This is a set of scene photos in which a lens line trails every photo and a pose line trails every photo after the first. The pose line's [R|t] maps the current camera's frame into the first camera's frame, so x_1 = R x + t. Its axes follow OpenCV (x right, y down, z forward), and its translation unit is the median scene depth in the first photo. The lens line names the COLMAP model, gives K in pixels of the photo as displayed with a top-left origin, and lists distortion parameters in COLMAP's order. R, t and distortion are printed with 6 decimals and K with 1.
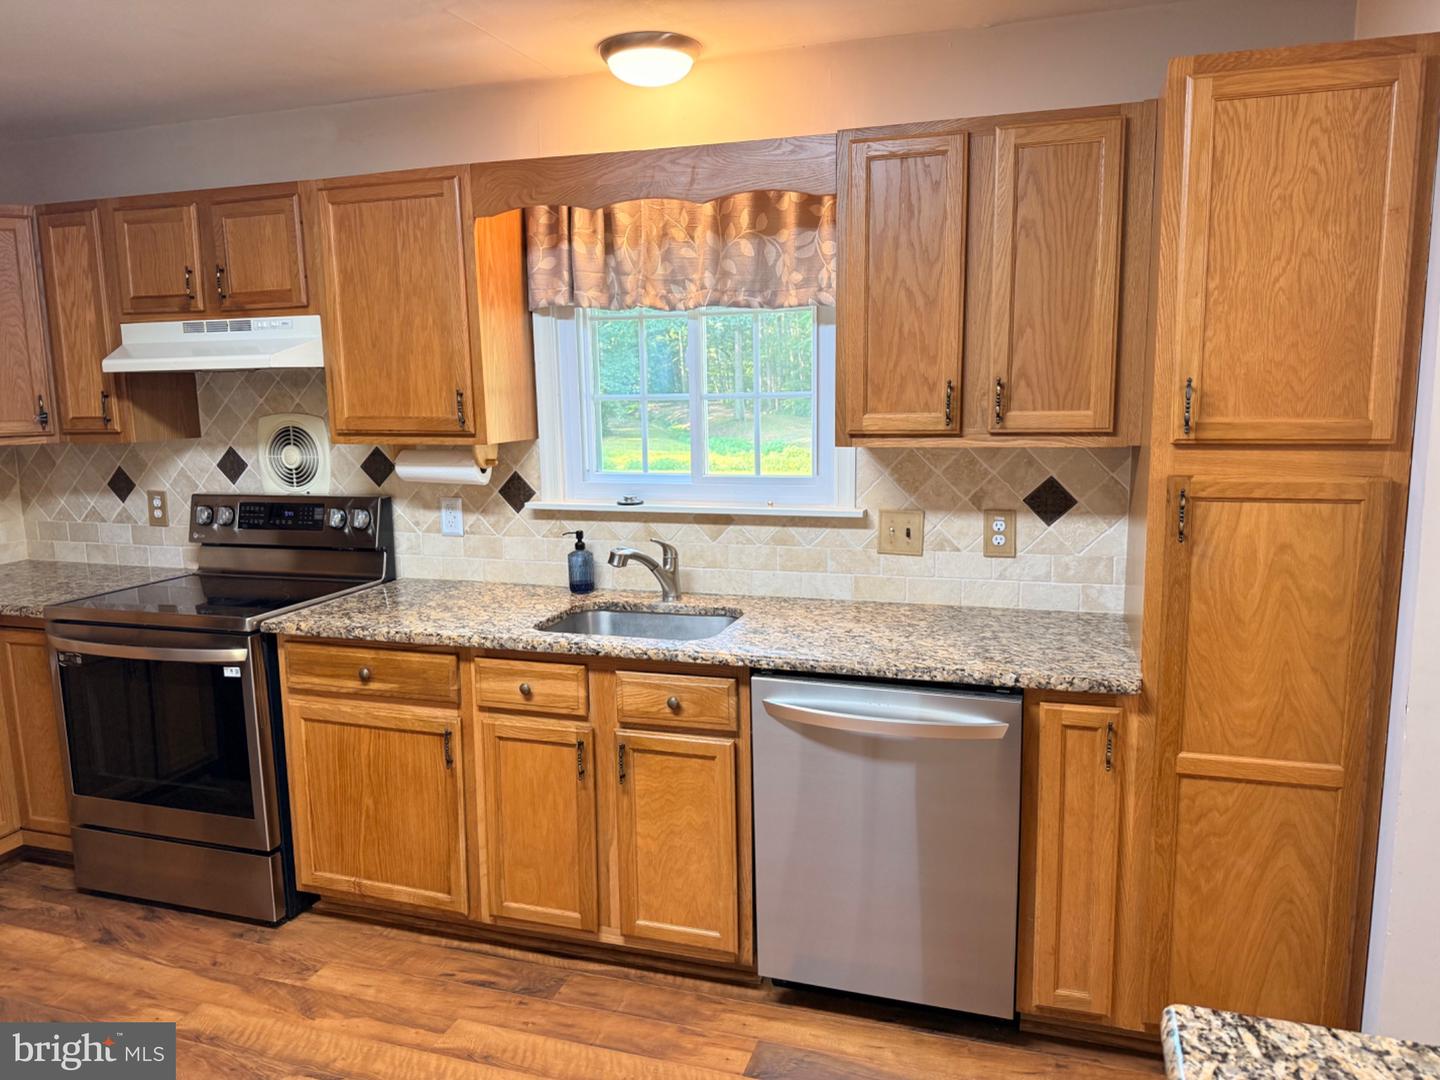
lens RADIAL K [[1017.6, 0, 716.1], [0, 1017.6, 533.0], [0, 0, 1]] dist [0.055572, -0.075364]
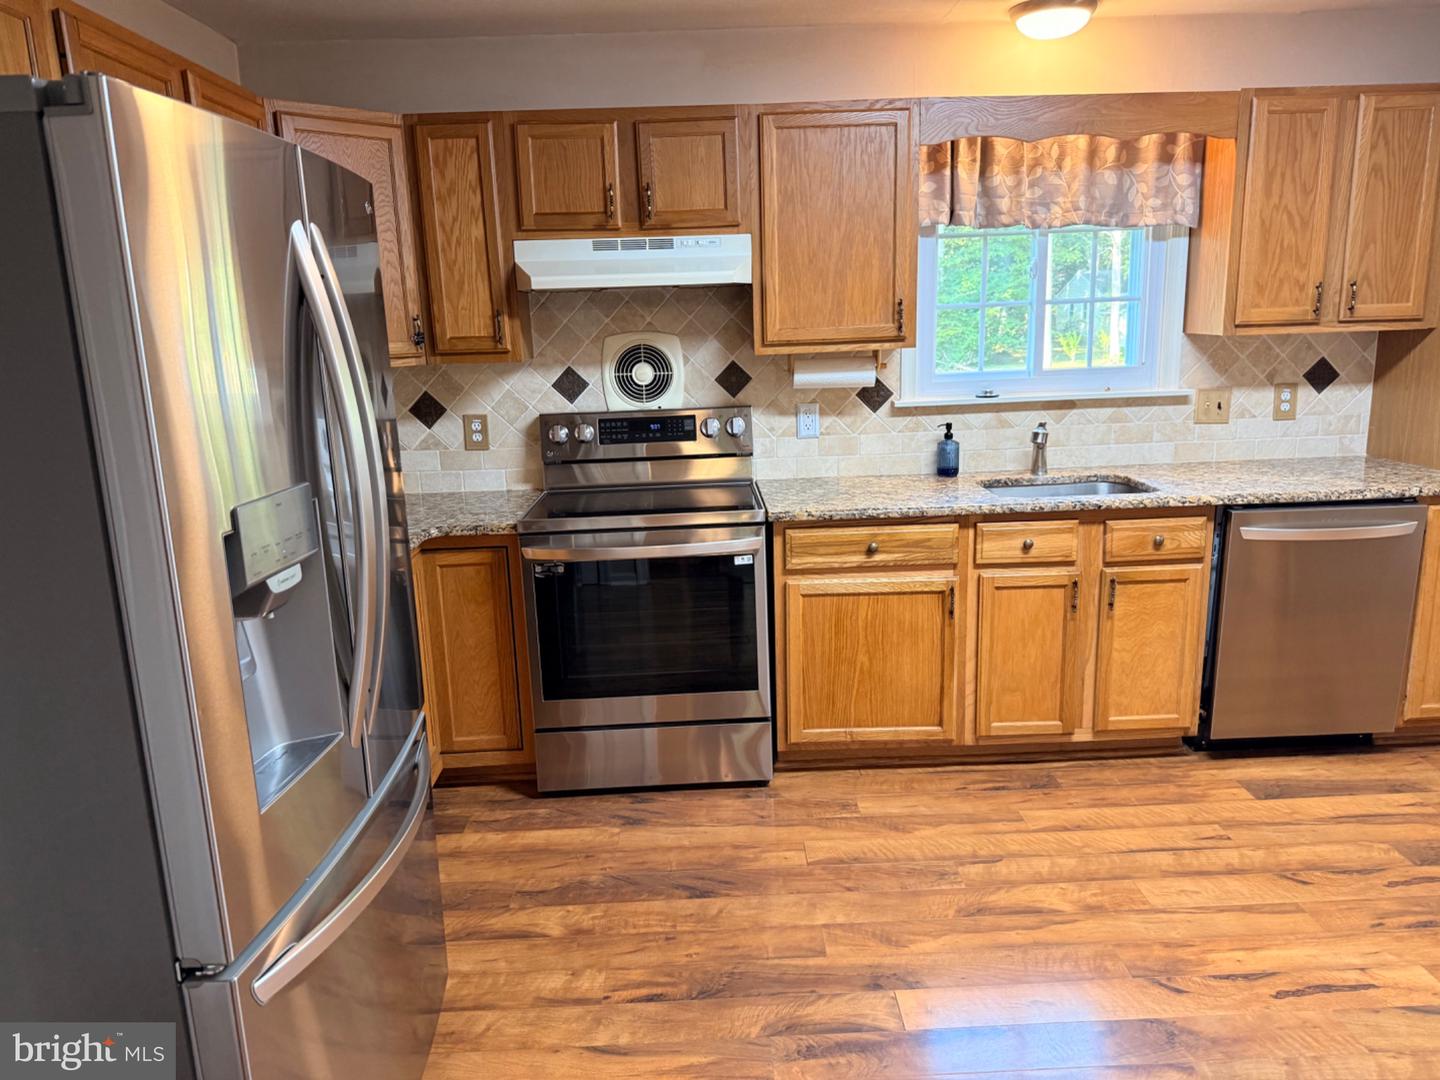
lens RADIAL K [[1017.6, 0, 723.5], [0, 1017.6, 538.6], [0, 0, 1]] dist [0.055572, -0.075364]
pose [[0.941579, -0.087278, 0.325288, -0.838756], [0.067532, 0.995150, 0.071531, 0.031536], [-0.329953, -0.045385, 0.942906, -0.025979]]
